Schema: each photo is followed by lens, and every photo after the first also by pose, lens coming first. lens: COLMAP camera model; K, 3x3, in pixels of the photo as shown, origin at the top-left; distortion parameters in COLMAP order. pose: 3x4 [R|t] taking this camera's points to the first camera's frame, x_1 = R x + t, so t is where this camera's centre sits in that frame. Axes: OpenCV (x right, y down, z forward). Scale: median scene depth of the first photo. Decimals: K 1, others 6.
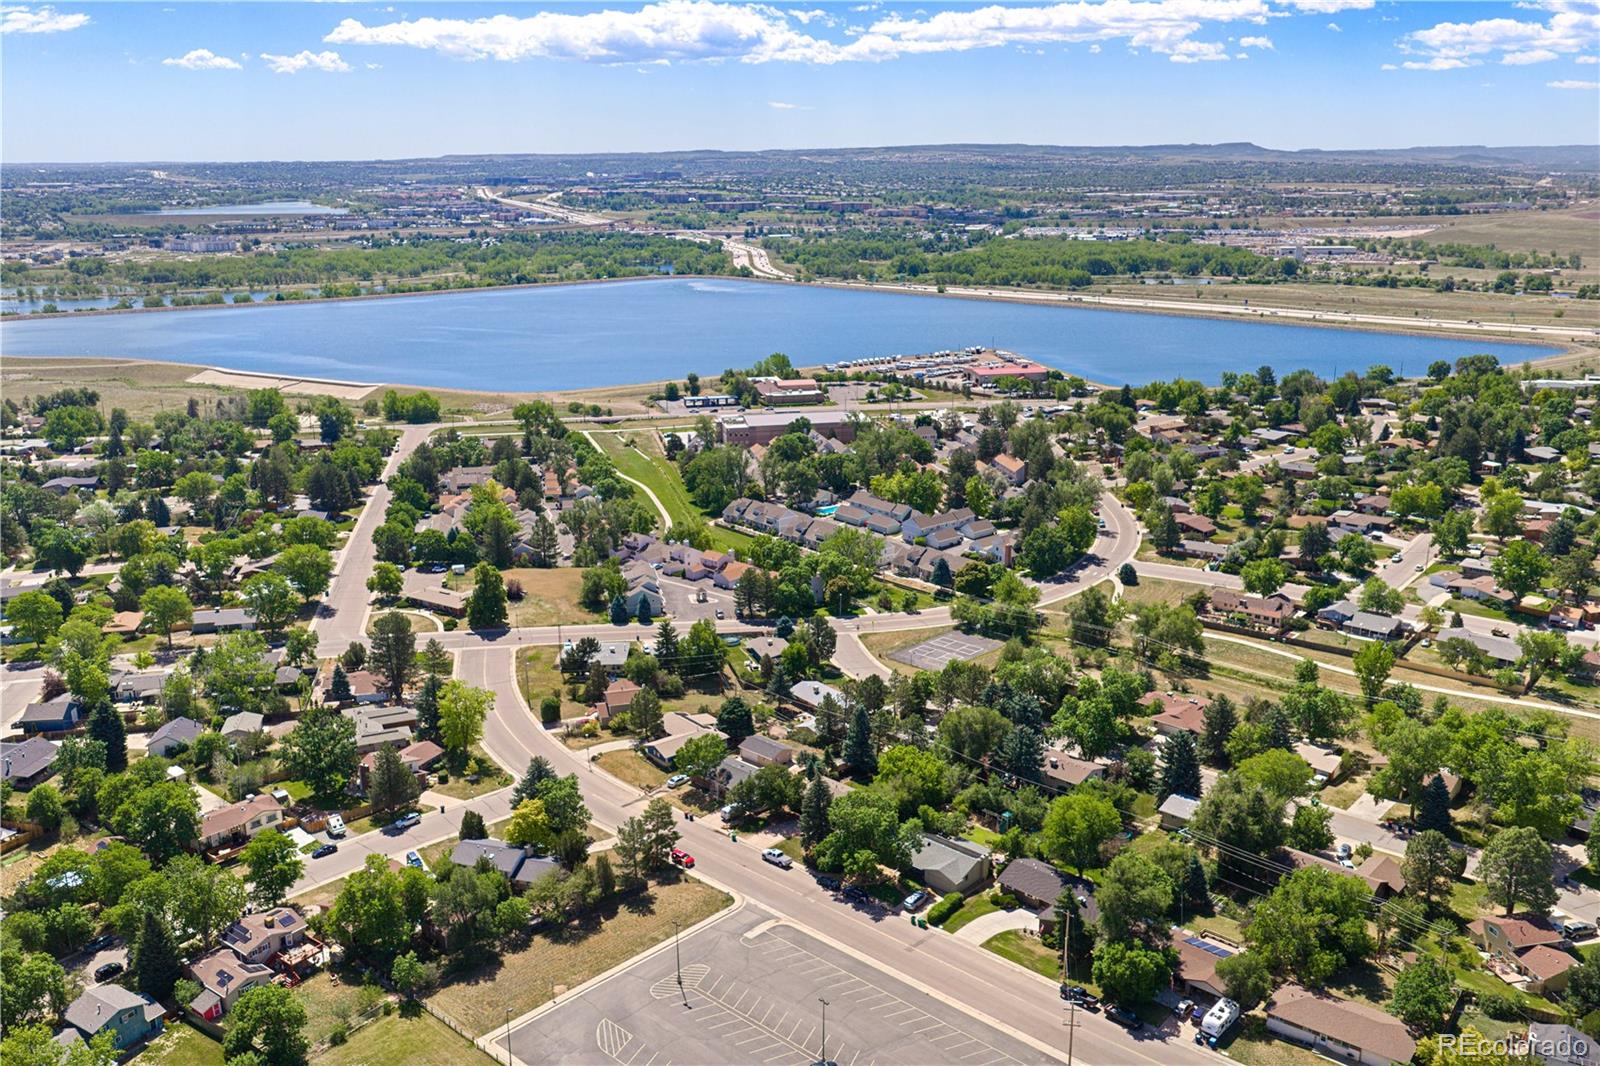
lens RADIAL K [[1346.8, 0, 800.0], [0, 1346.8, 533.0], [0, 0, 1]] dist [0.014288, -0.028808]
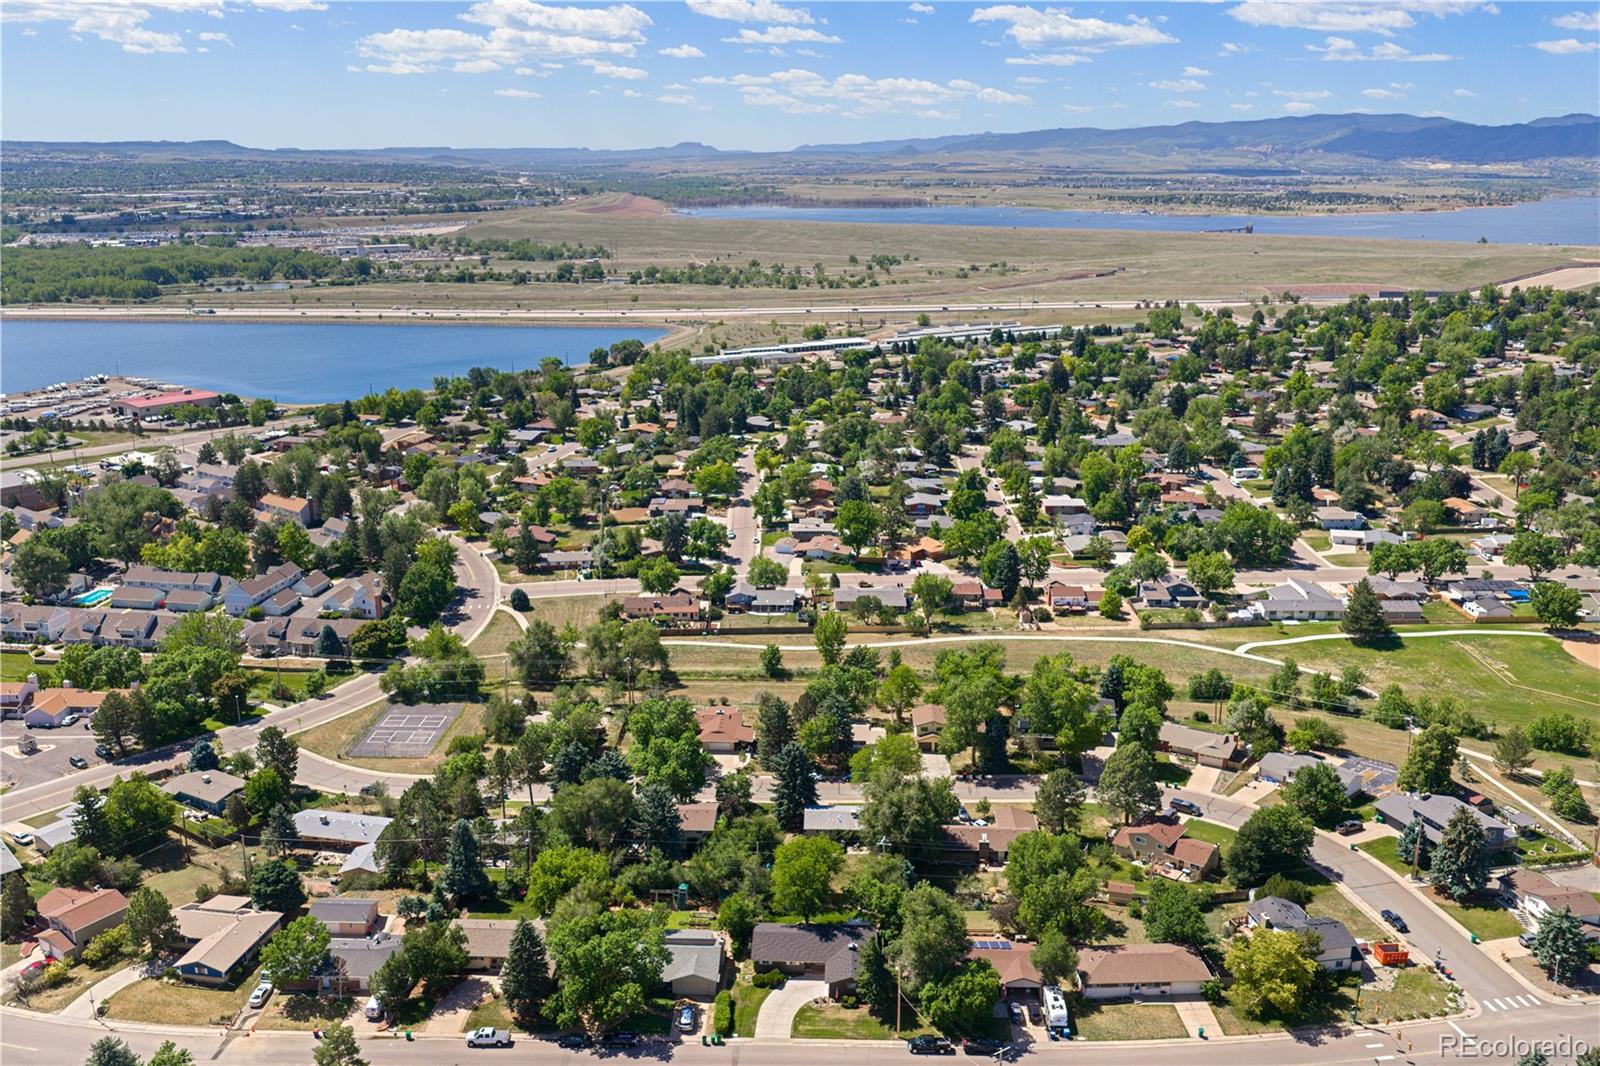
lens RADIAL K [[1346.8, 0, 800.0], [0, 1346.8, 533.0], [0, 0, 1]] dist [0.014288, -0.028808]
pose [[0.750660, -0.168039, 0.638962, -0.151657], [0.167767, 0.983897, 0.061658, -0.030408], [-0.639034, 0.060912, 0.766763, 0.118951]]
